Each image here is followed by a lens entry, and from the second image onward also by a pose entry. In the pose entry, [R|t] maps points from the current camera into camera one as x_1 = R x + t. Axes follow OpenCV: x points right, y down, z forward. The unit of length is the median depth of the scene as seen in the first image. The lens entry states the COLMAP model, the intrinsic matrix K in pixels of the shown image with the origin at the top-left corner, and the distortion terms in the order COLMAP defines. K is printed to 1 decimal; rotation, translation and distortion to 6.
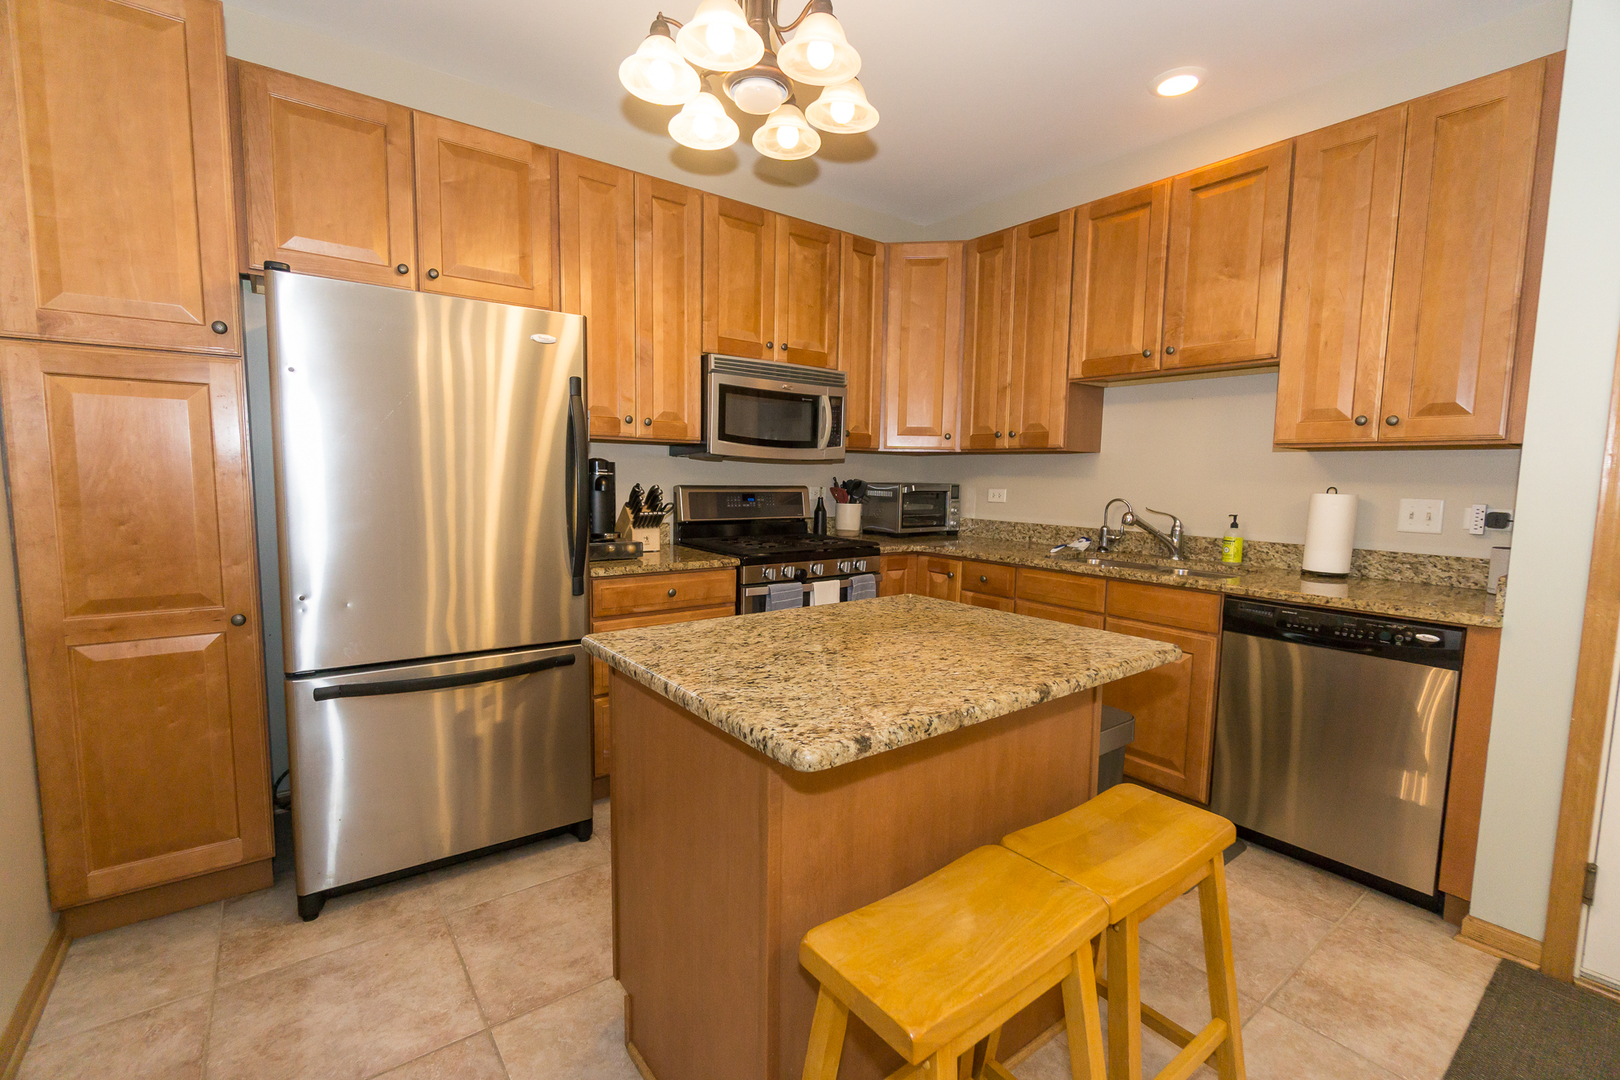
lens RADIAL K [[700.7, 0, 801.8], [0, 700.7, 544.9], [0, 0, 1]] dist [-0.004459, 0.000052]
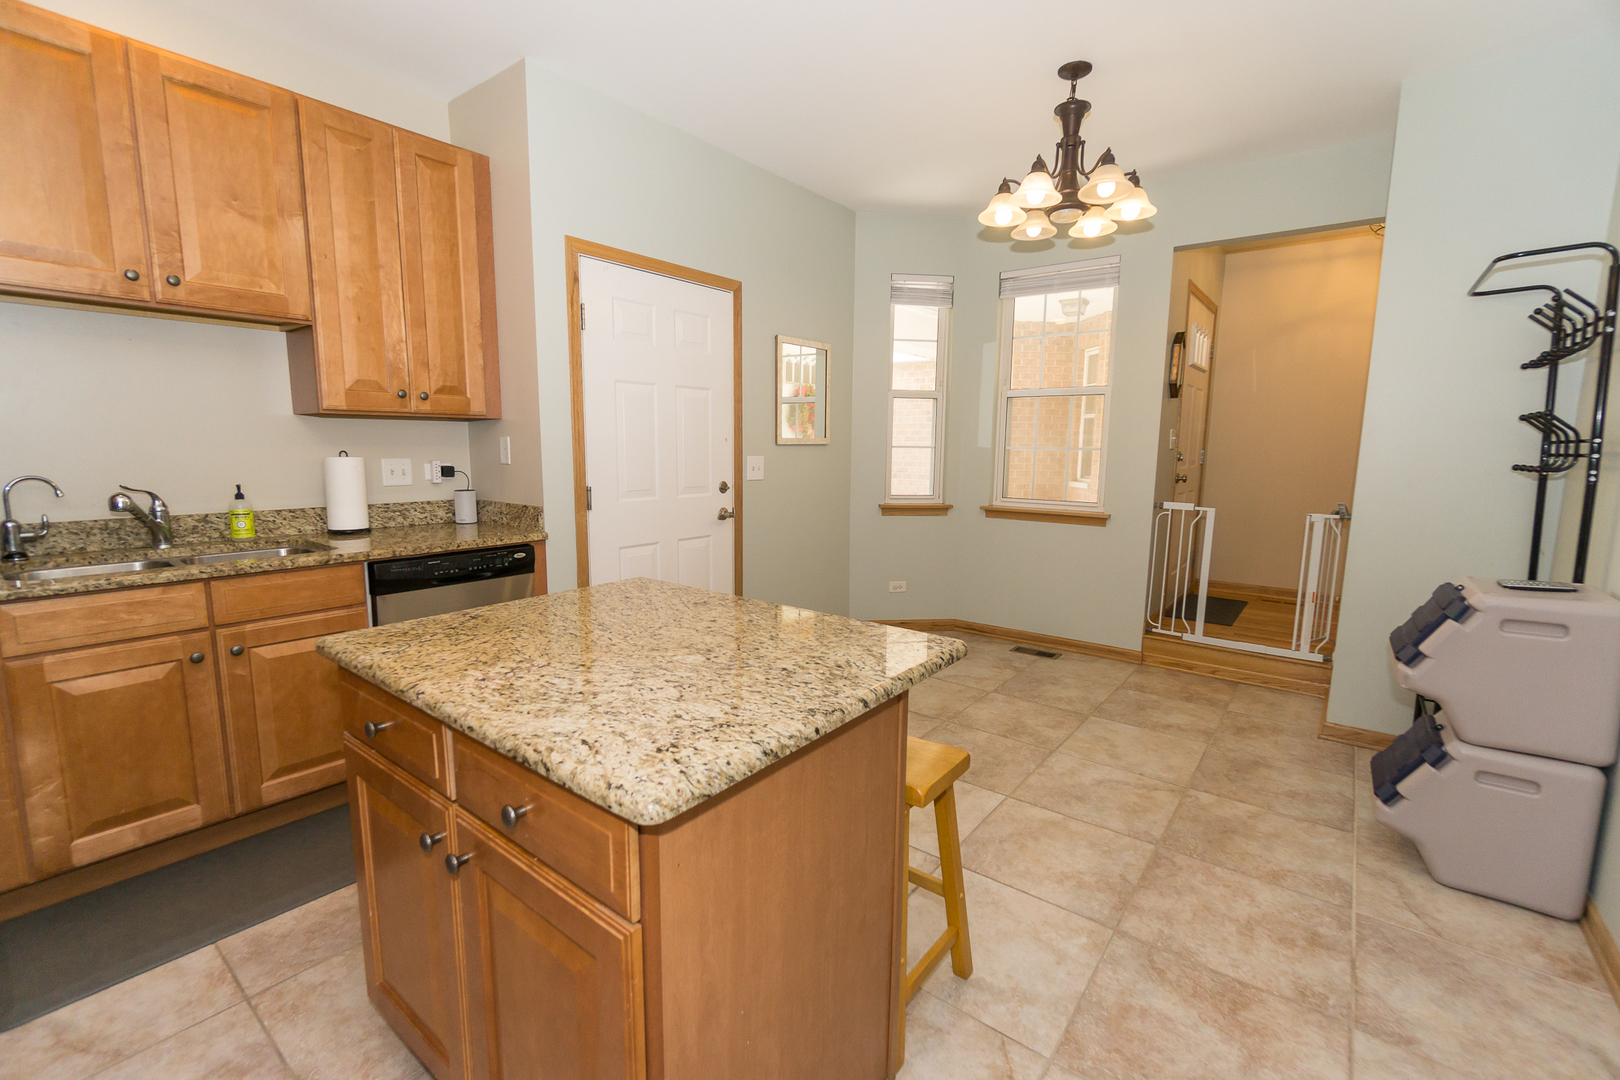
lens RADIAL K [[700.7, 0, 804.4], [0, 700.7, 541.0], [0, 0, 1]] dist [-0.004459, 0.000052]
pose [[-0.256973, -0.155609, 0.953809, -0.401819], [0.082142, 0.979863, 0.181990, -0.070999], [-0.962921, 0.125114, -0.239016, 0.498089]]
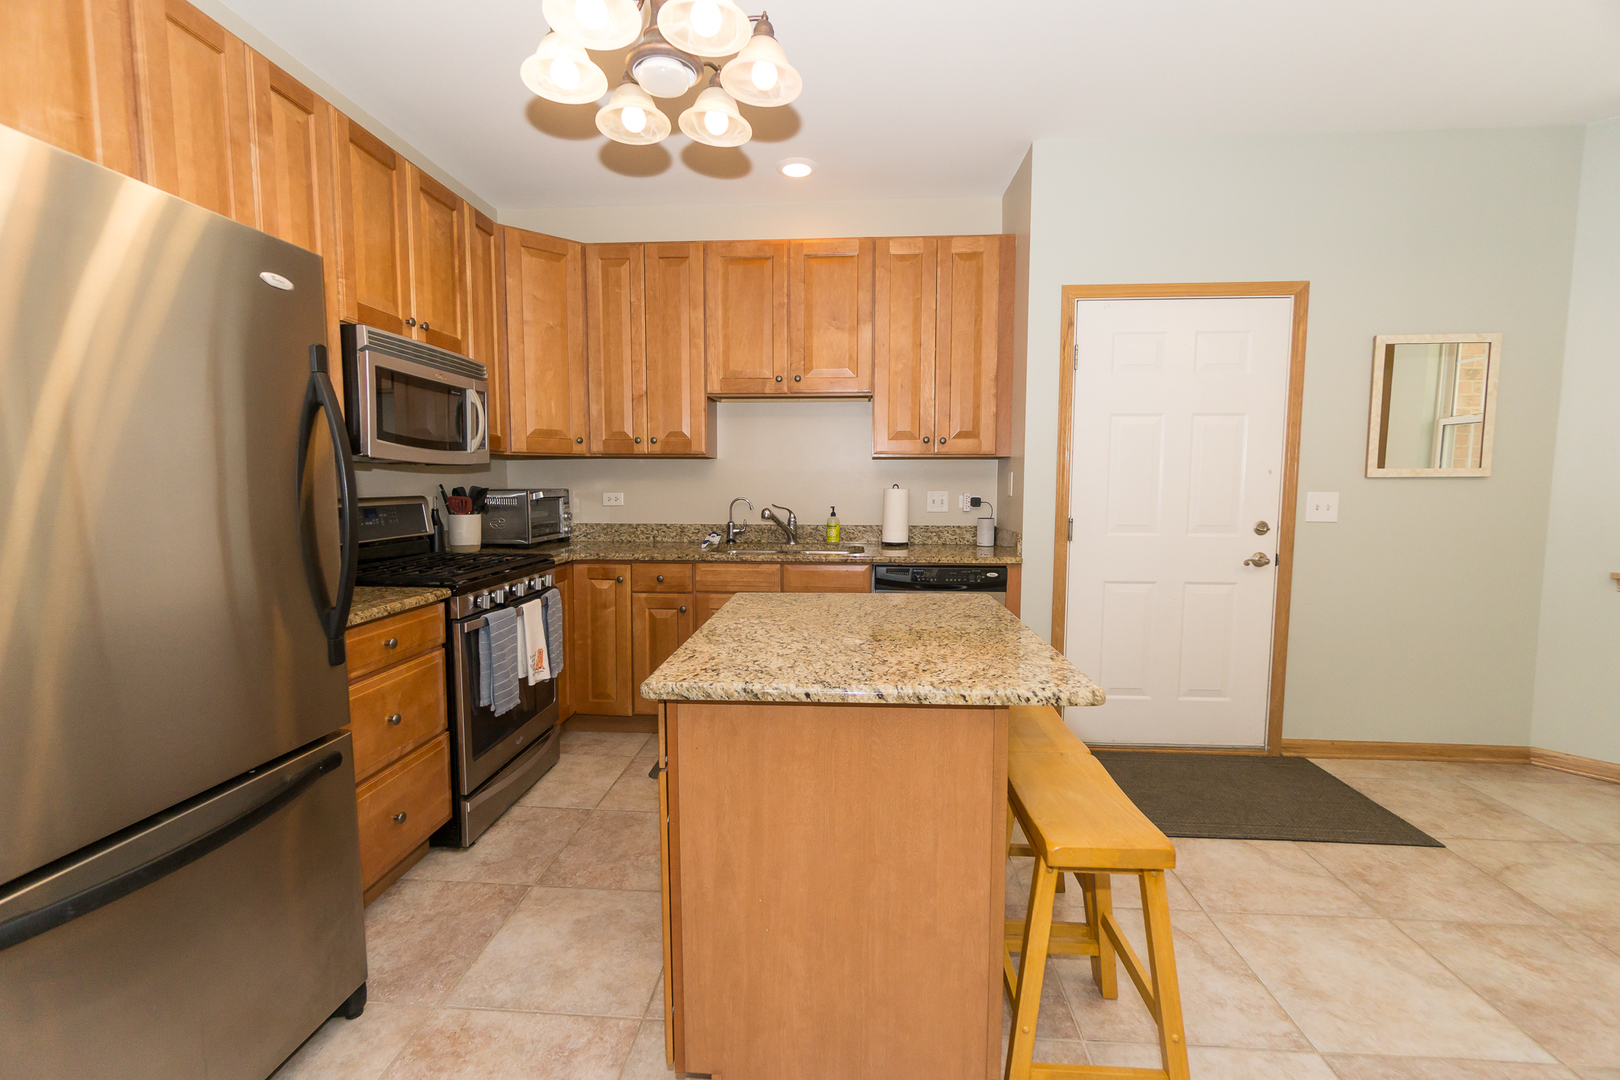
lens RADIAL K [[700.7, 0, 803.6], [0, 700.7, 541.2], [0, 0, 1]] dist [-0.004459, 0.000052]
pose [[0.656580, -0.081555, 0.749835, -0.399488], [0.086002, 0.995748, 0.032995, -0.024418], [-0.749337, 0.042824, 0.660802, 0.154866]]
